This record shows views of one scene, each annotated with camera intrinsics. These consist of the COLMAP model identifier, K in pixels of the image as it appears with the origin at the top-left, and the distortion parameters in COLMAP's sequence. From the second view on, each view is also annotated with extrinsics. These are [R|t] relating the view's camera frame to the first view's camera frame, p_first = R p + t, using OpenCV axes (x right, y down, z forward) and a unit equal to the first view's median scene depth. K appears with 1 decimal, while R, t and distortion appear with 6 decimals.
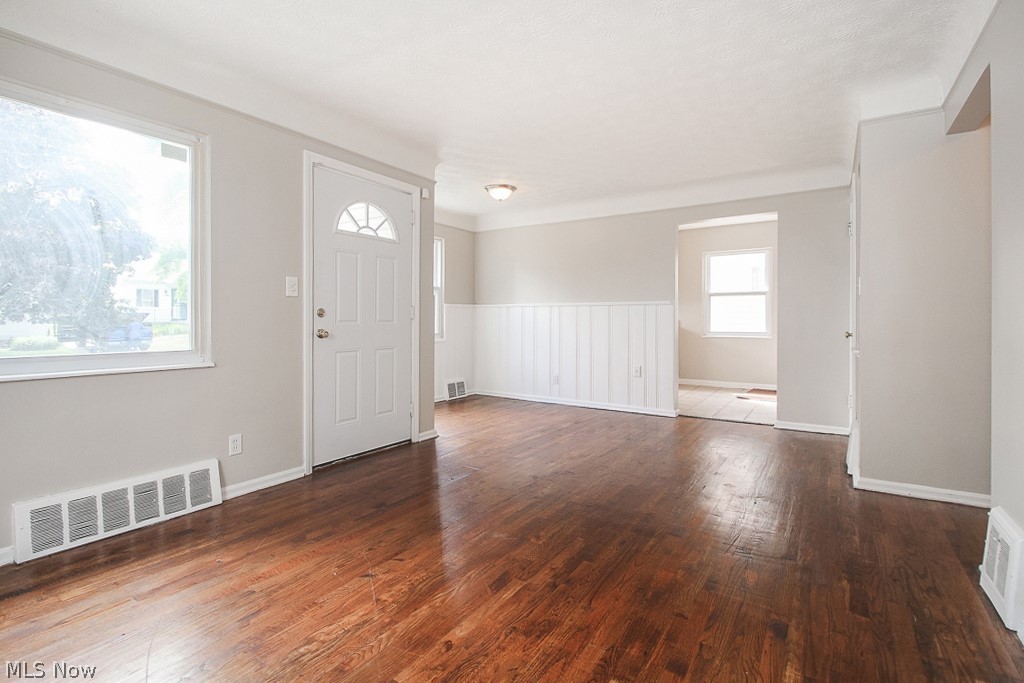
lens RADIAL K [[481.1, 0, 505.3], [0, 481.1, 316.5], [0, 0, 1]] dist [0.011785, -0.007798]
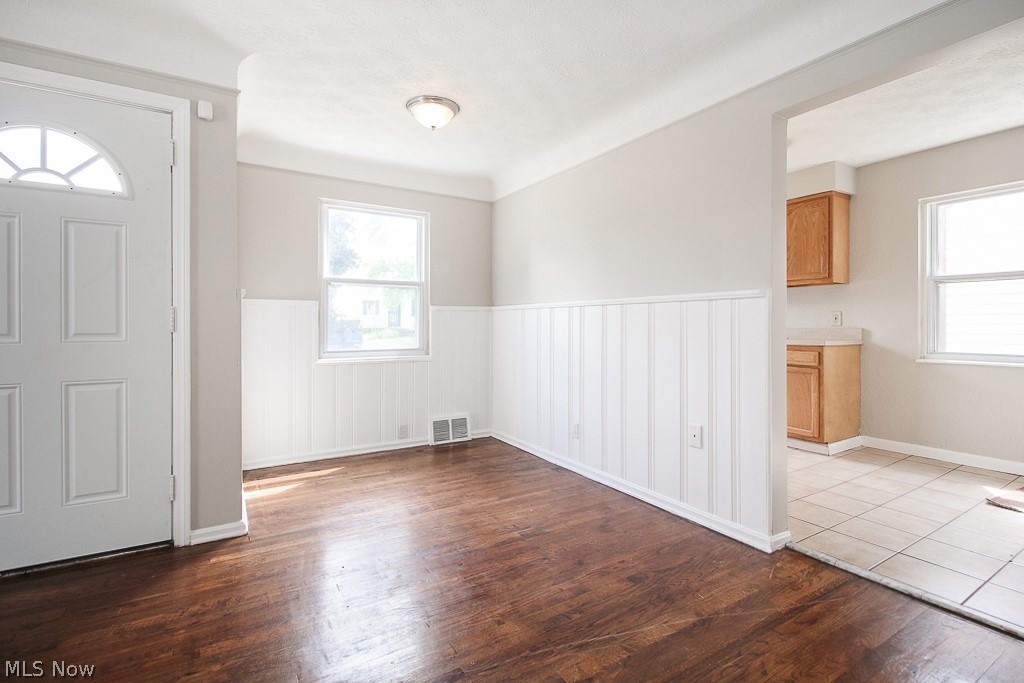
lens RADIAL K [[481.1, 0, 500.5], [0, 481.1, 324.6], [0, 0, 1]] dist [0.011785, -0.007798]
pose [[0.912284, -0.000745, -0.409557, 0.434865], [0.003456, 0.999977, 0.005879, -0.004927], [0.409543, -0.006779, 0.912266, 0.697934]]
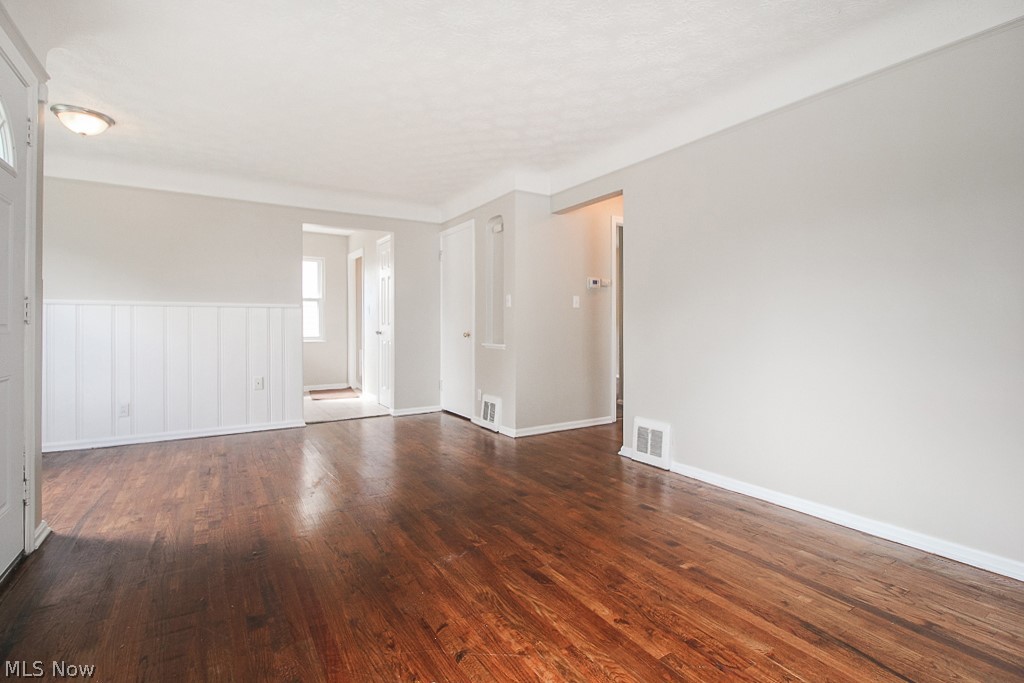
lens RADIAL K [[481.1, 0, 509.5], [0, 481.1, 333.7], [0, 0, 1]] dist [0.011785, -0.007798]
pose [[0.415069, -0.017330, 0.909625, -0.497461], [-0.005029, 0.999760, 0.021342, 0.003015], [-0.909776, -0.013433, 0.414882, 0.323651]]
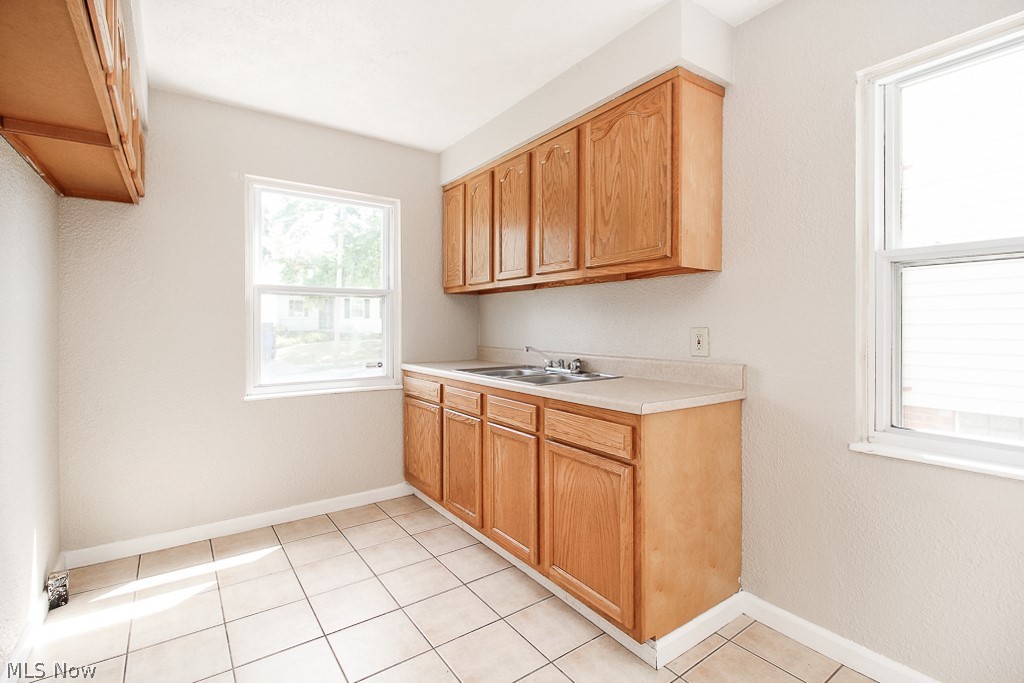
lens RADIAL K [[481.1, 0, 496.5], [0, 481.1, 325.0], [0, 0, 1]] dist [0.011785, -0.007798]
pose [[0.934296, 0.001658, -0.356493, 0.684181], [-0.000315, 0.999993, 0.003826, -0.034135], [0.356497, -0.003462, 0.934290, 1.499352]]
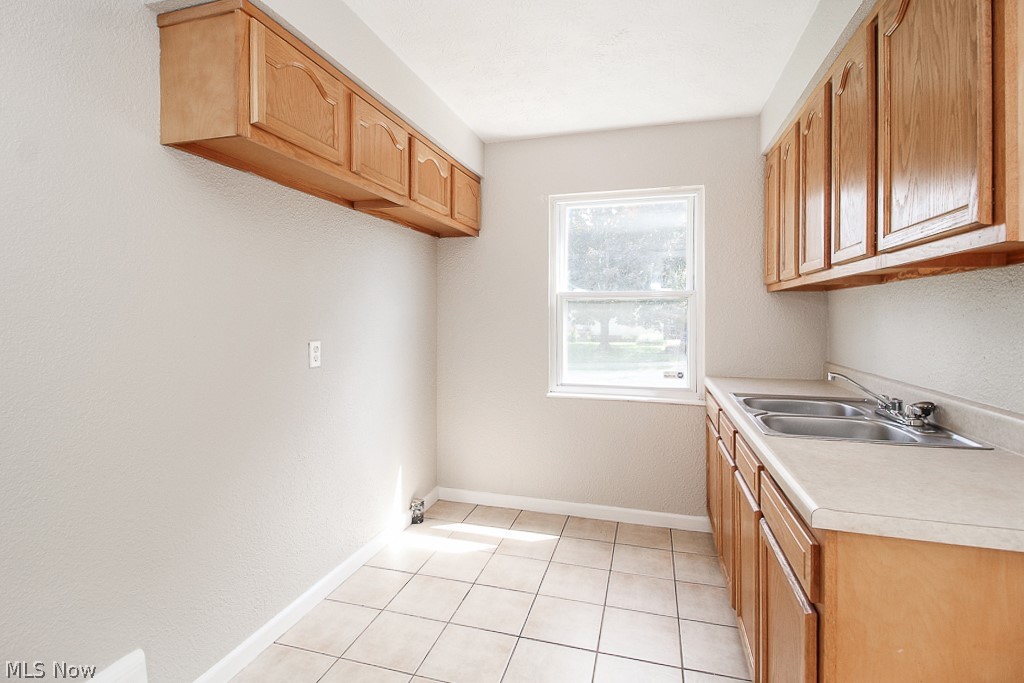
lens RADIAL K [[481.1, 0, 494.3], [0, 481.1, 313.5], [0, 0, 1]] dist [0.011785, -0.007798]
pose [[0.305558, -0.001536, -0.952172, 0.836415], [0.001392, 0.999998, -0.001166, -0.059510], [0.952172, -0.000969, 0.305560, 1.732194]]
